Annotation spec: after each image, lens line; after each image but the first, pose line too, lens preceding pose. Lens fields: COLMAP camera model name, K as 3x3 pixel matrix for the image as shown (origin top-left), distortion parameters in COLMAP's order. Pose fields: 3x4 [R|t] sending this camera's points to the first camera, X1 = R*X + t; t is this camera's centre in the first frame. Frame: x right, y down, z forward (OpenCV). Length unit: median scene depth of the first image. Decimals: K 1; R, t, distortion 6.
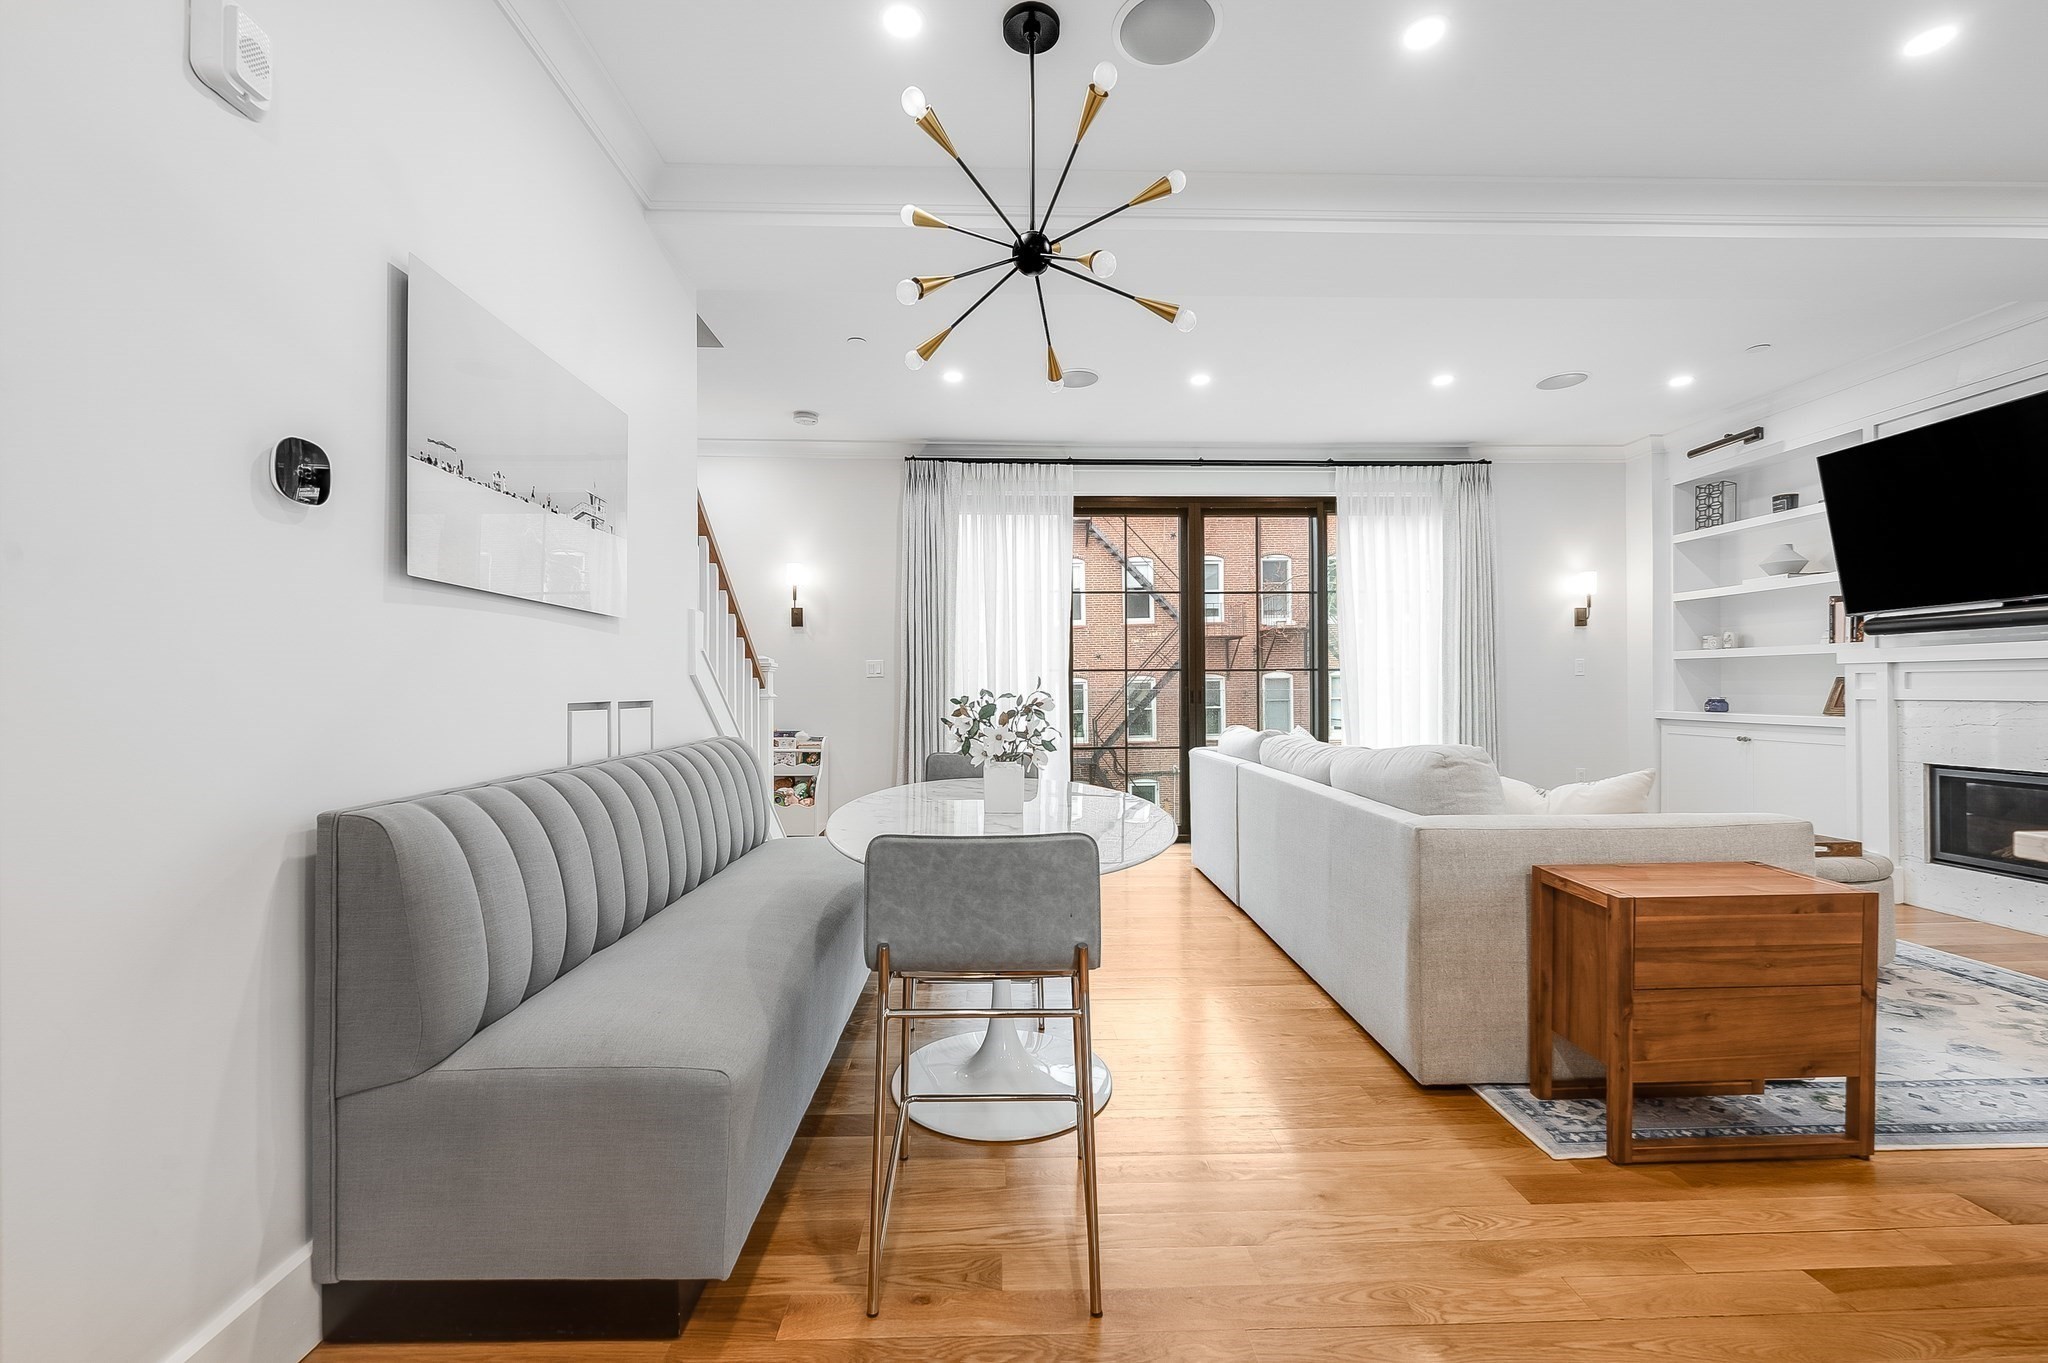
lens RADIAL K [[816.4, 0, 1021.1], [0, 816.4, 688.4], [0, 0, 1]] dist [-0.000973, -0.000109]
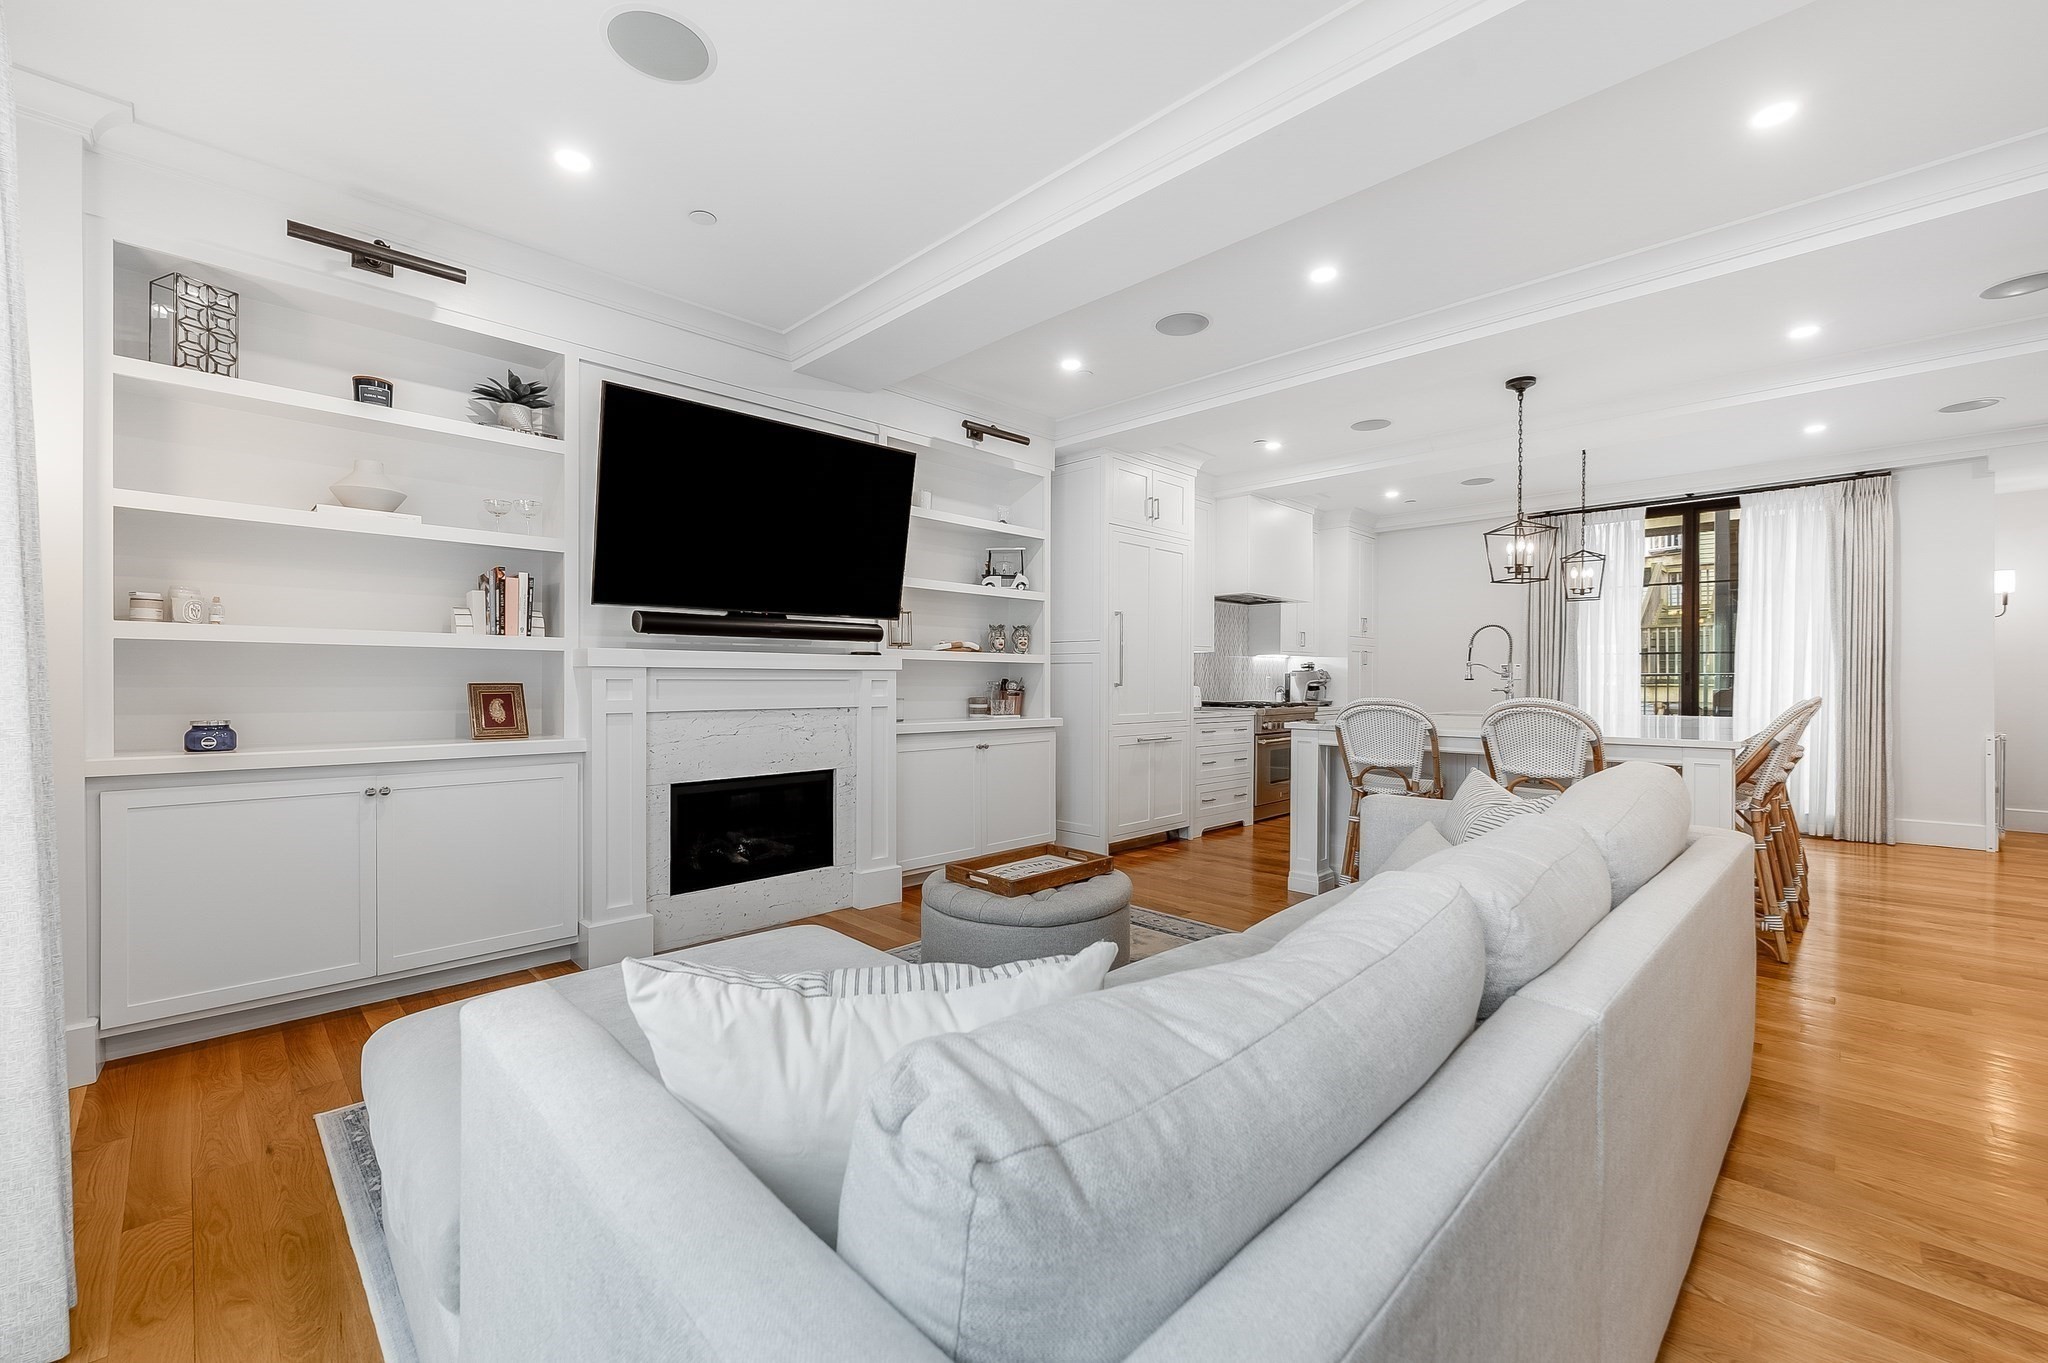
lens RADIAL K [[830.9, 0, 1024.0], [0, 830.9, 681.5], [0, 0, 1]] dist [-0.000581, -0.000181]
pose [[-0.689301, 0.002582, 0.724470, 0.181787], [0.002038, 0.999997, -0.001624, -0.014393], [-0.724472, 0.000357, -0.689304, 1.209647]]
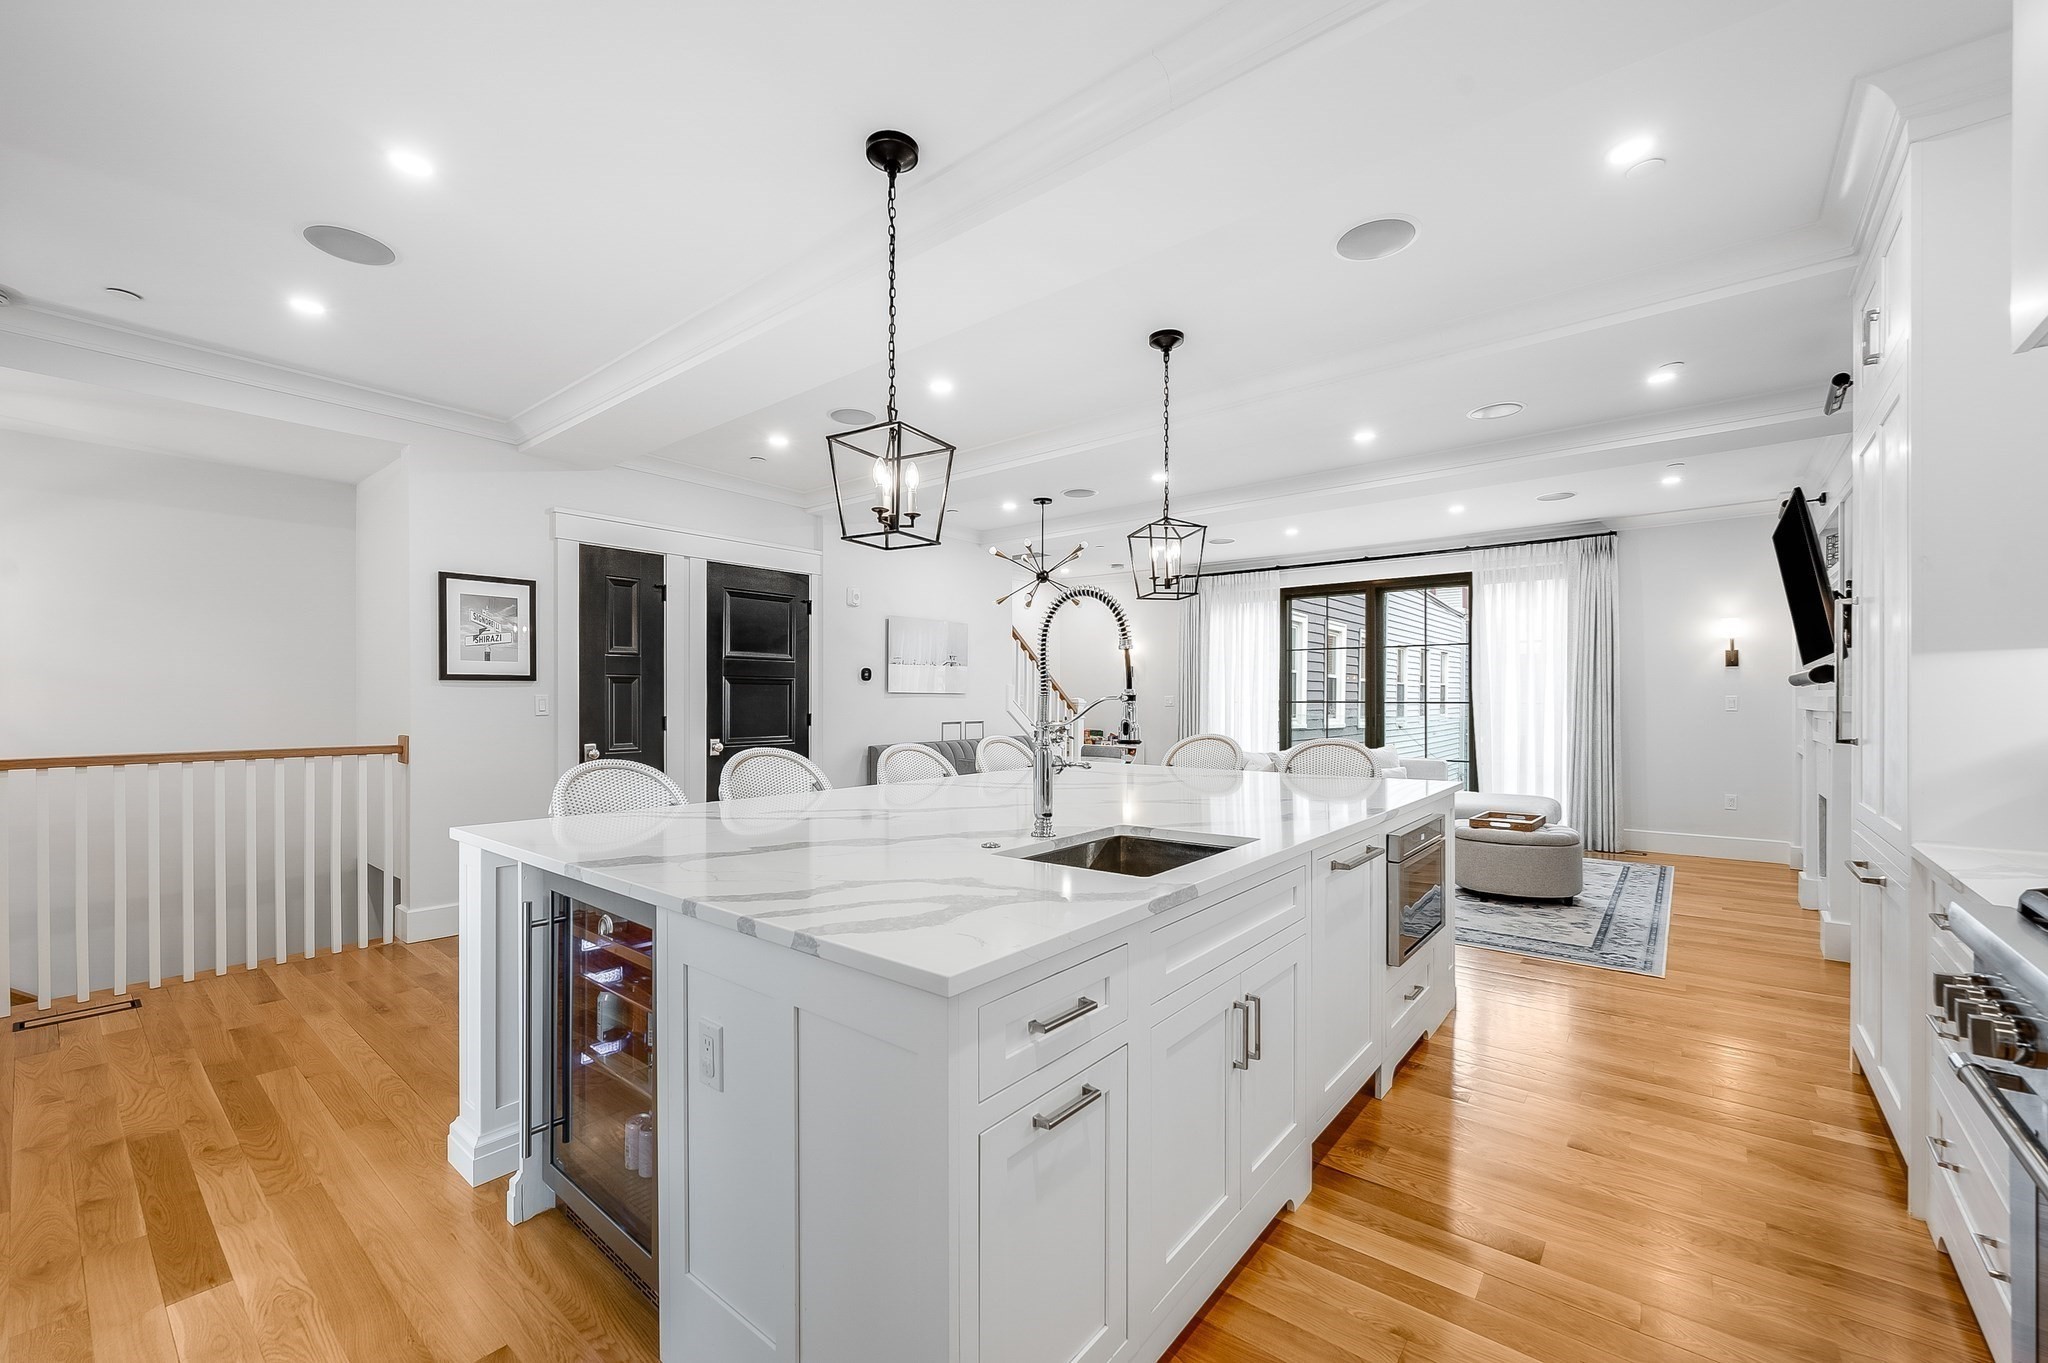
lens RADIAL K [[817.6, 0, 1022.5], [0, 817.6, 703.7], [0, 0, 1]] dist [-0.003755, -0.000342]
pose [[0.754790, 0.009142, -0.655902, 0.912186], [-0.003595, 0.999946, 0.009800, -0.043987], [0.655956, -0.005039, 0.754782, -0.622281]]
